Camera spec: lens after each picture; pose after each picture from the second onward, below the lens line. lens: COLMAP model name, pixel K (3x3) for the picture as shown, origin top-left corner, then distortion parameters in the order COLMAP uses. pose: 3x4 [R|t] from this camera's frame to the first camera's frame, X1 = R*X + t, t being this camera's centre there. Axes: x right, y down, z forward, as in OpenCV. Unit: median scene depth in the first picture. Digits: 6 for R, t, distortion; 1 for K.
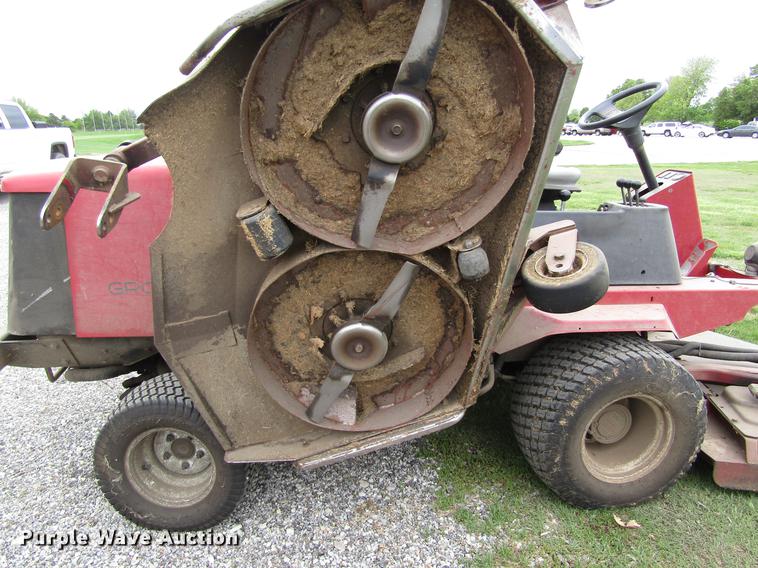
lens RADIAL K [[522.9, 0, 379.0], [0, 522.9, 284.0], [0, 0, 1]] dist [-0.002085, -0.021428]
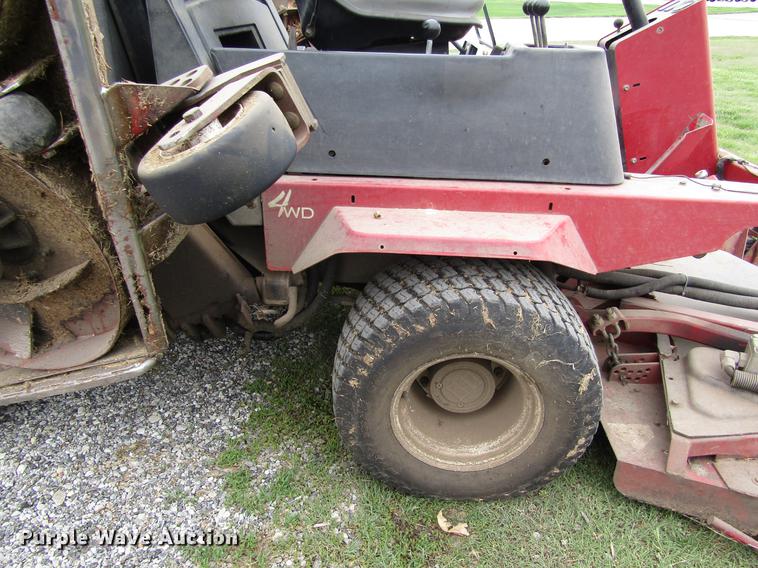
lens RADIAL K [[522.9, 0, 379.0], [0, 522.9, 284.0], [0, 0, 1]] dist [-0.002085, -0.021428]
pose [[0.980380, 0.085381, -0.177664, 0.475500], [-0.046580, 0.976144, 0.212070, -0.004093], [0.191533, -0.199634, 0.960969, 0.370158]]
